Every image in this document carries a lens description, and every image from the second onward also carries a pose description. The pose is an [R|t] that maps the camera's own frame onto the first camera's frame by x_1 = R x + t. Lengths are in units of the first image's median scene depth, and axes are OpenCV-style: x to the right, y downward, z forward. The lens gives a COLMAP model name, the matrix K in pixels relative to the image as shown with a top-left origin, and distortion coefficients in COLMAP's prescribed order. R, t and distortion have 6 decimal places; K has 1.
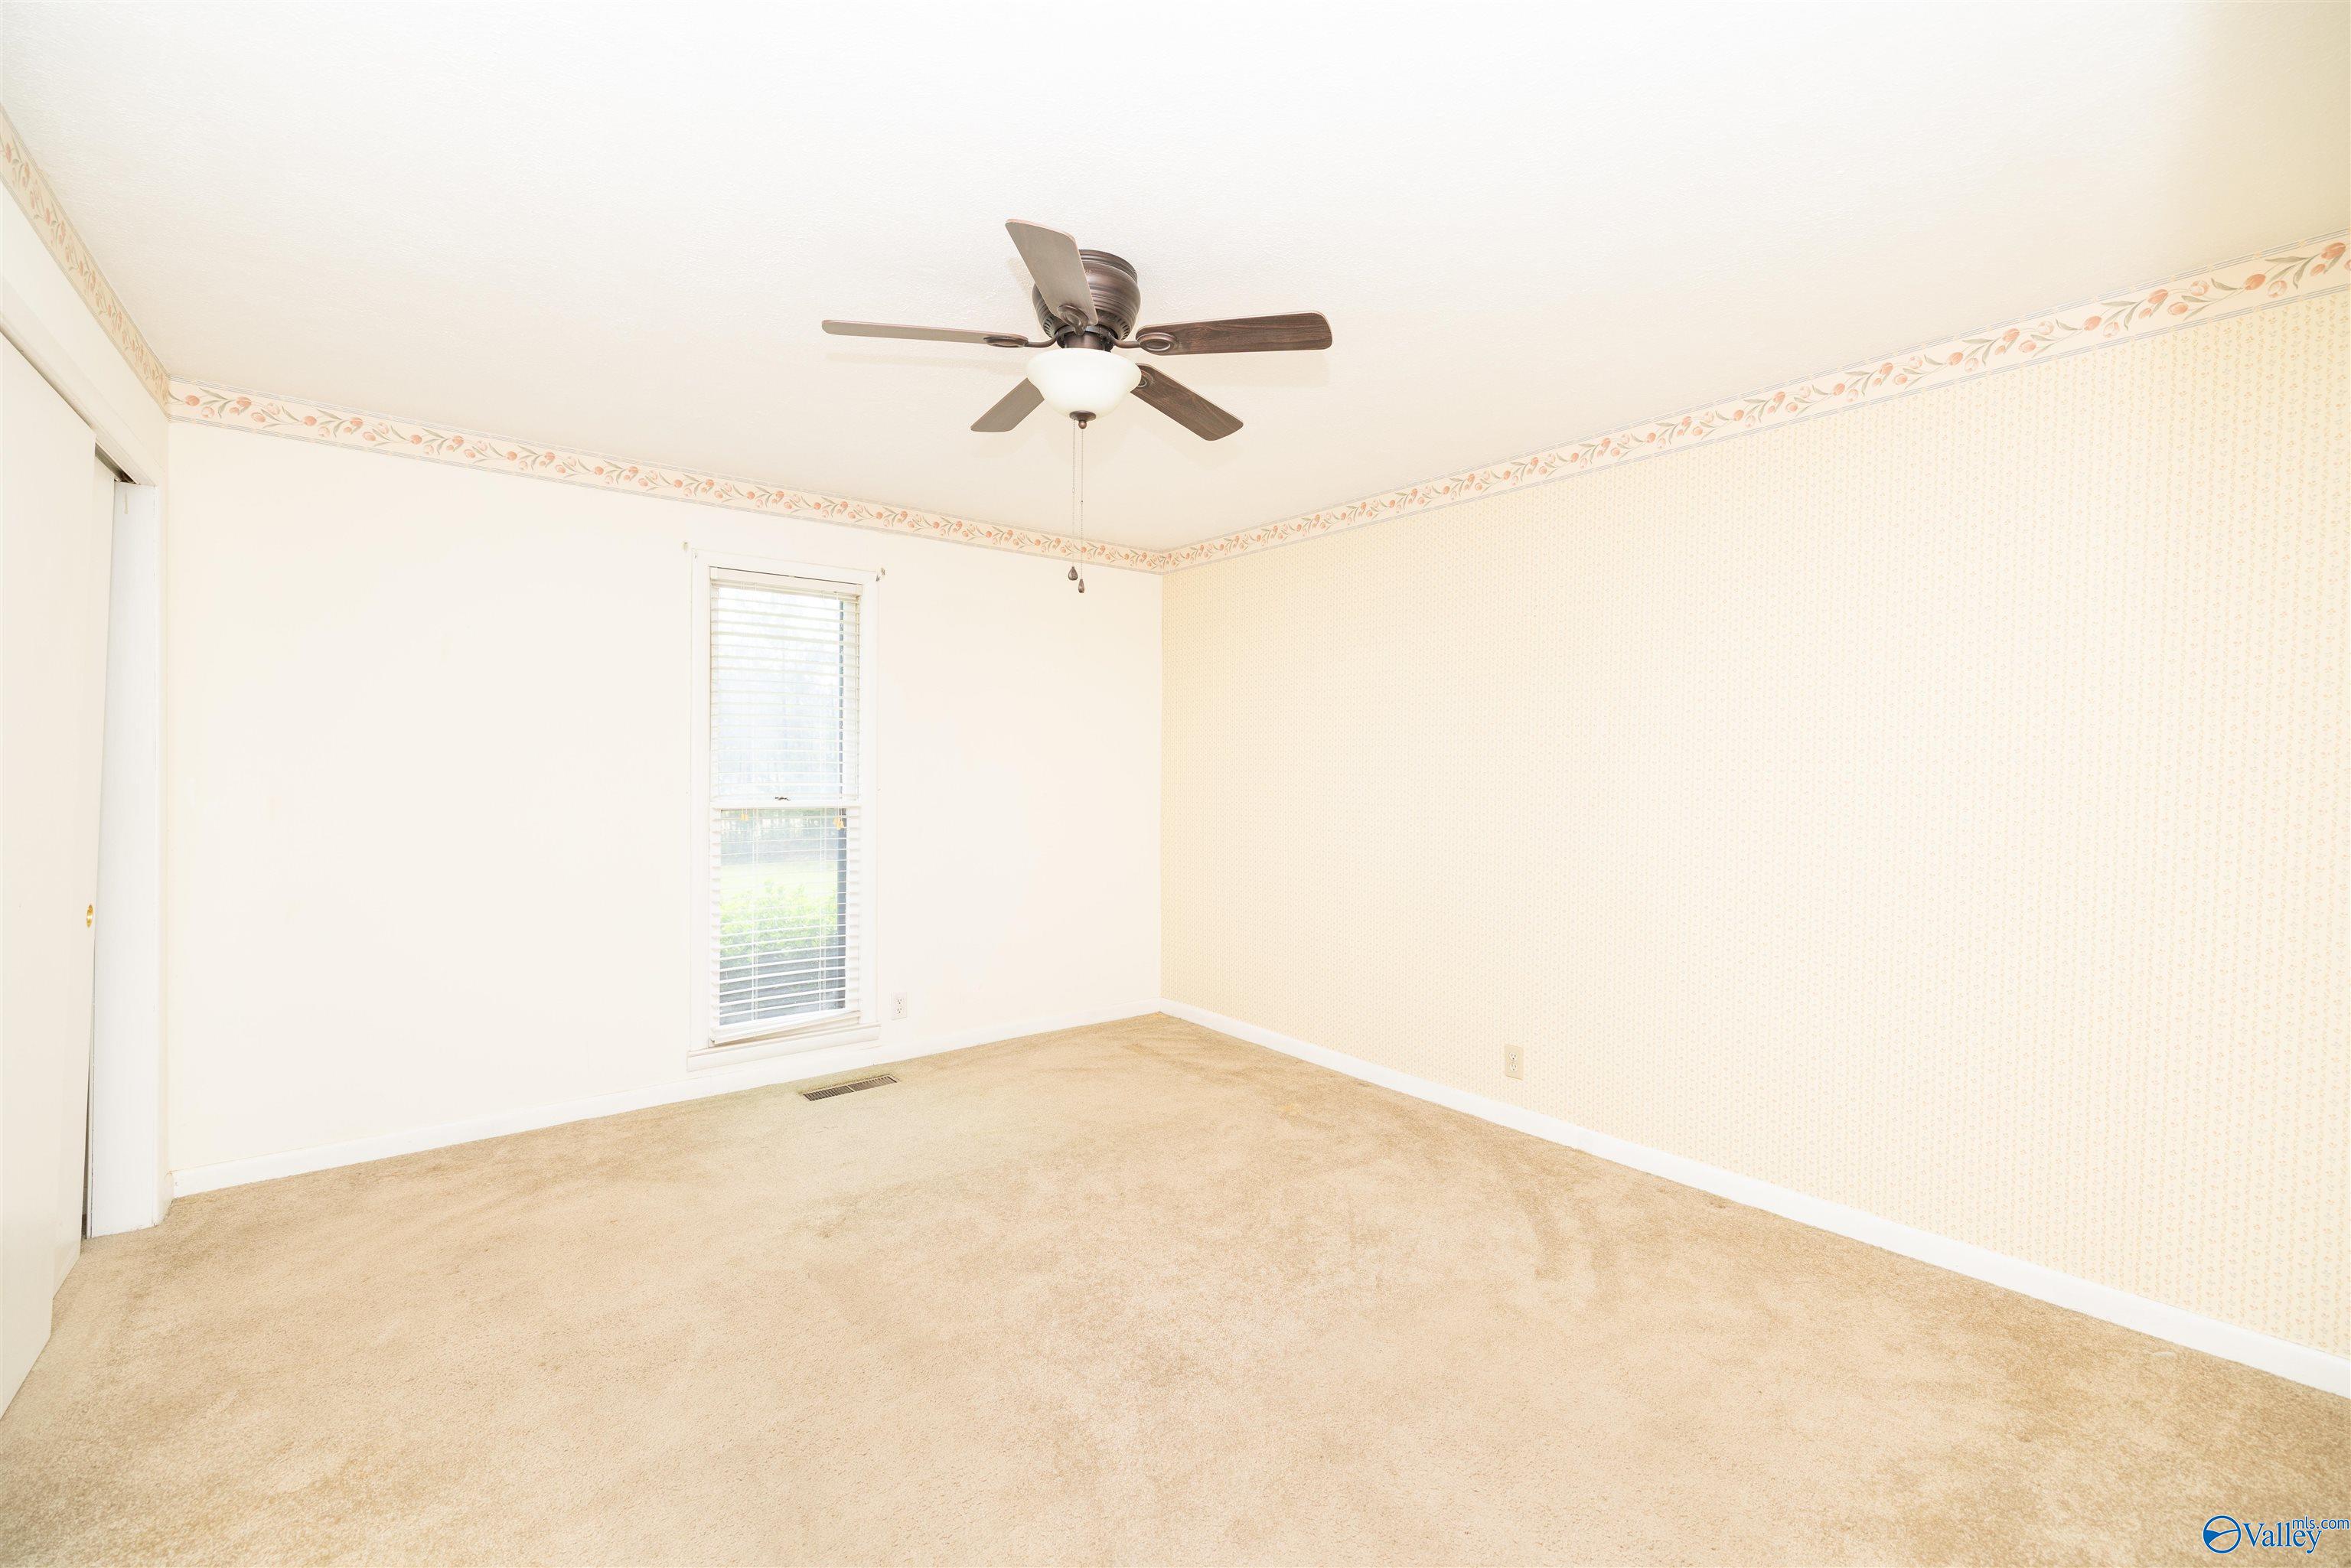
lens RADIAL K [[981.3, 0, 1169.1], [0, 981.3, 762.7], [0, 0, 1]] dist [0.000646, 0.000033]
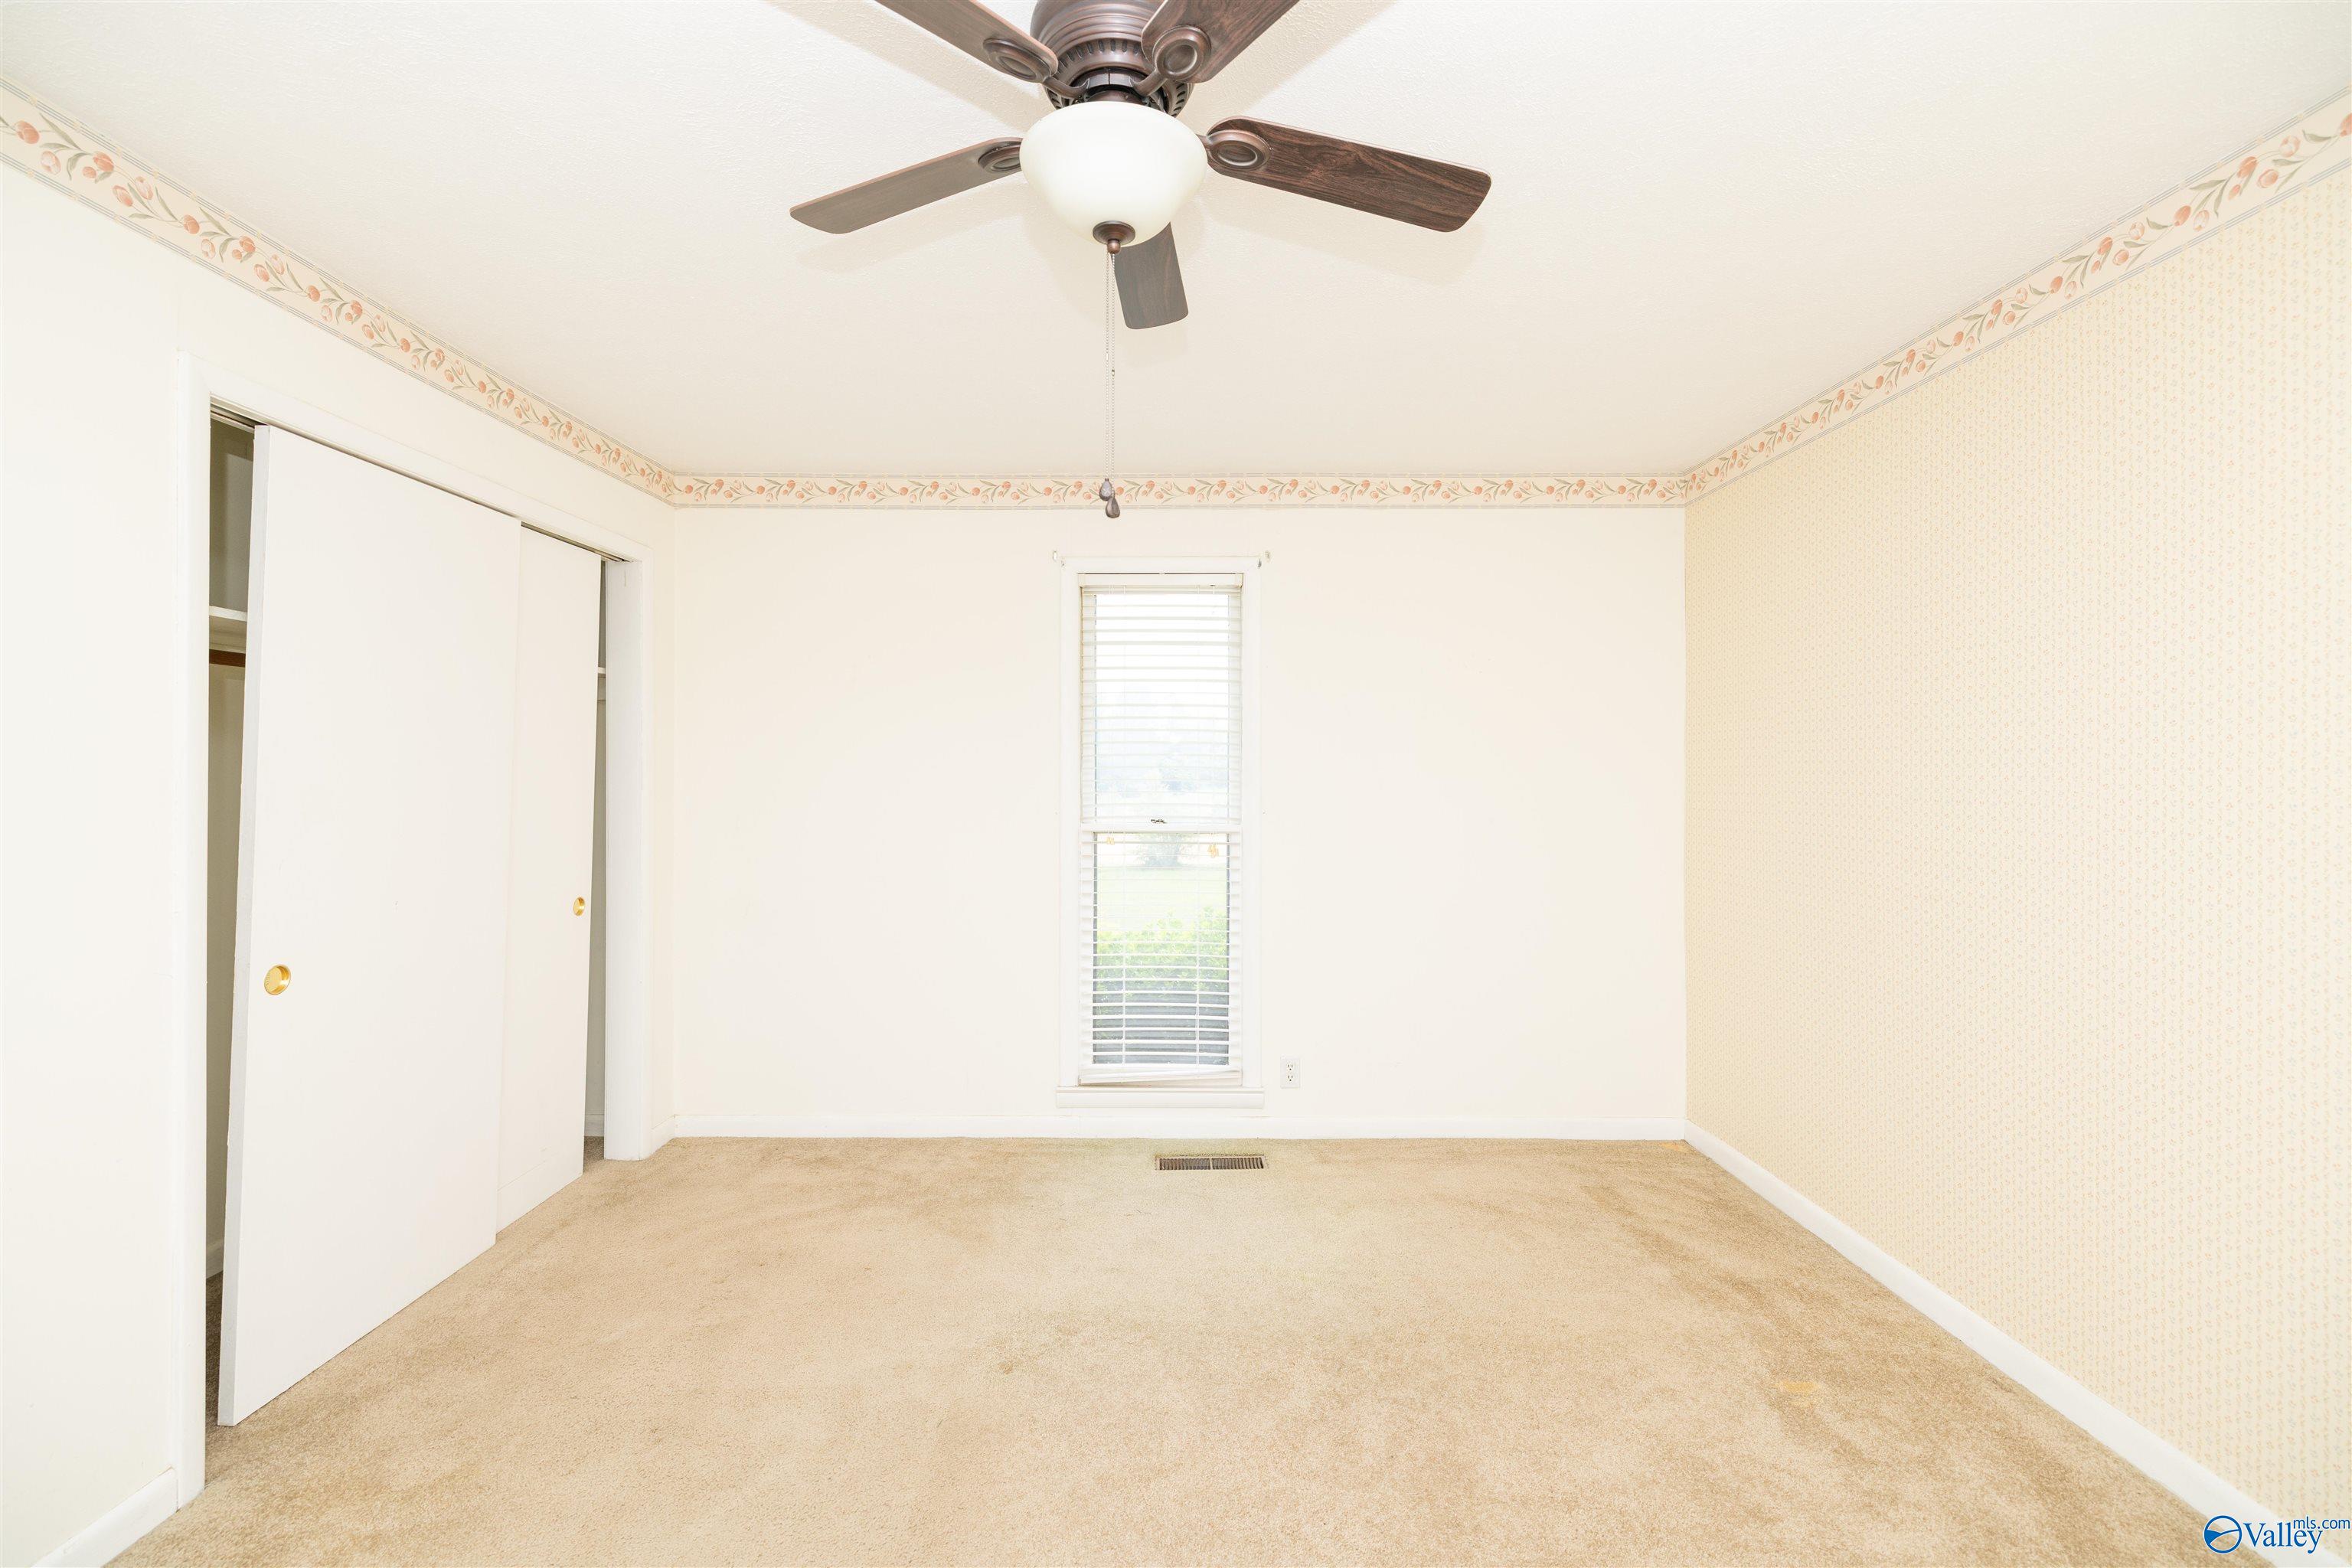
lens RADIAL K [[981.7, 0, 1189.6], [0, 981.7, 769.8], [0, 0, 1]] dist [0.000646, 0.000033]
pose [[0.785018, -0.006423, -0.619439, 0.193534], [0.004663, 0.999979, -0.004459, -0.006986], [0.619455, 0.000612, 0.785032, 0.319941]]
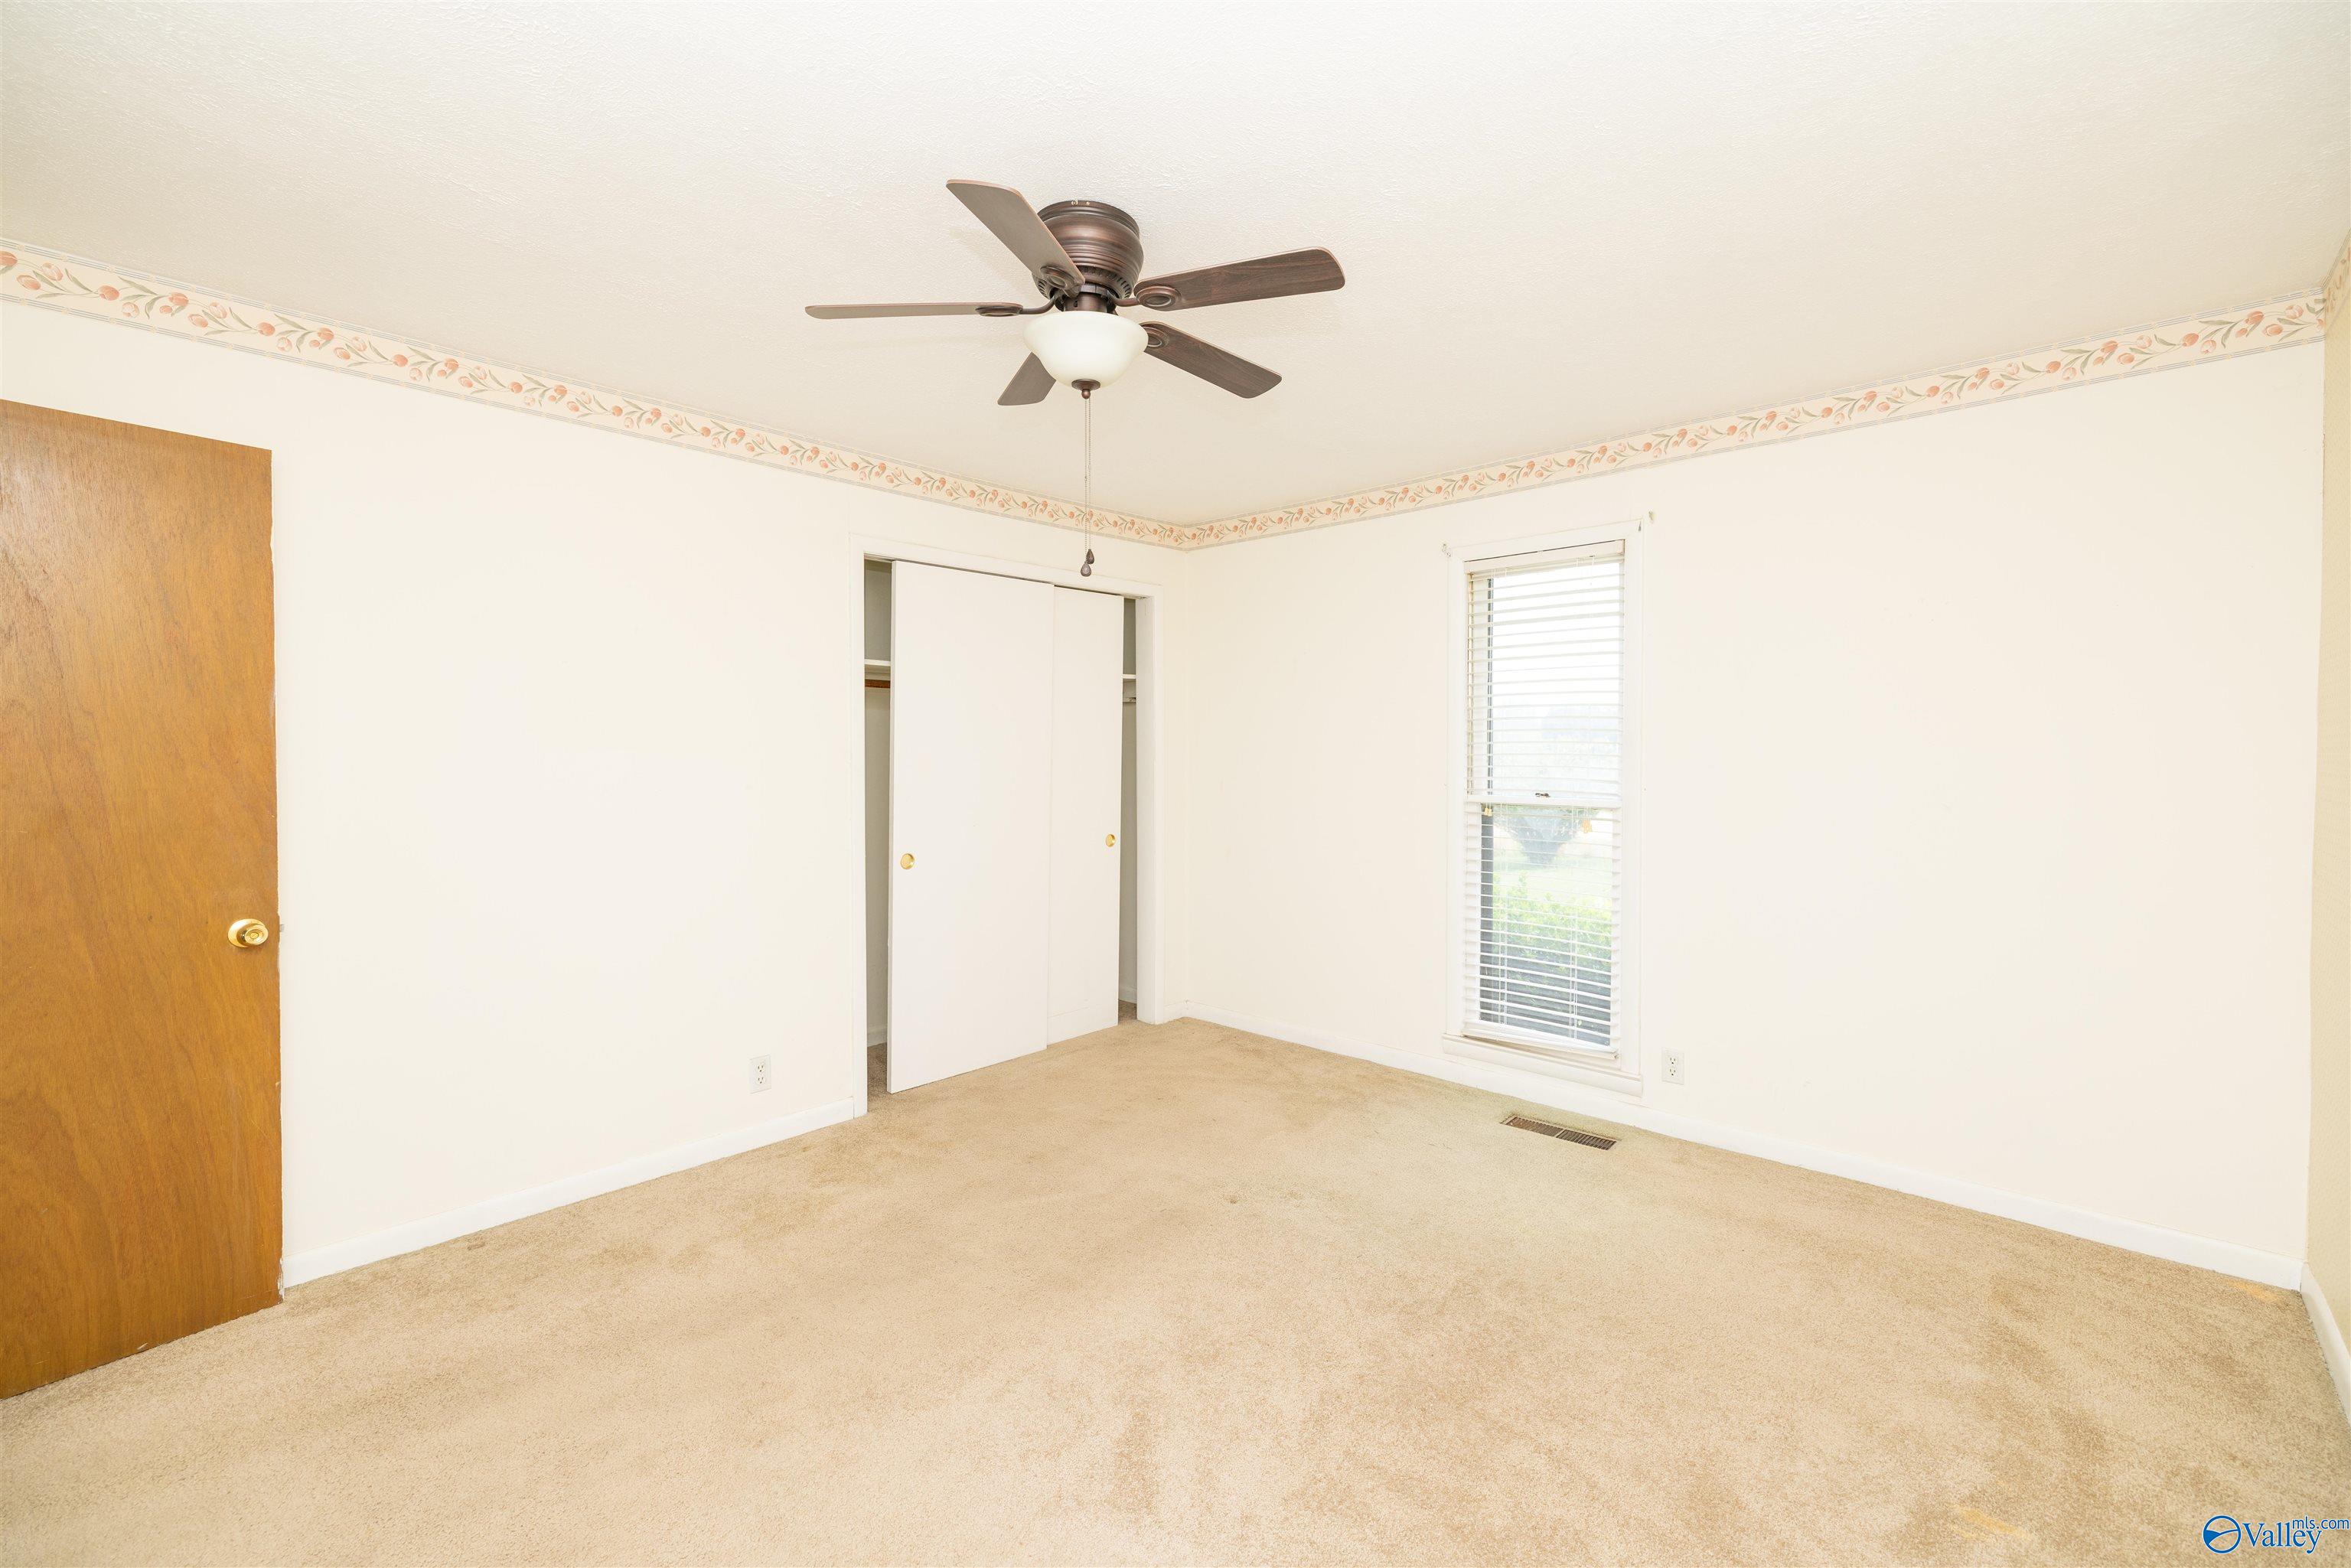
lens RADIAL K [[981.3, 0, 1177.3], [0, 981.3, 771.6], [0, 0, 1]] dist [0.000646, 0.000033]
pose [[0.161824, 0.016801, -0.986677, 0.472674], [0.004822, 0.999830, 0.017816, -0.003986], [0.986808, -0.007641, 0.161716, 0.532091]]
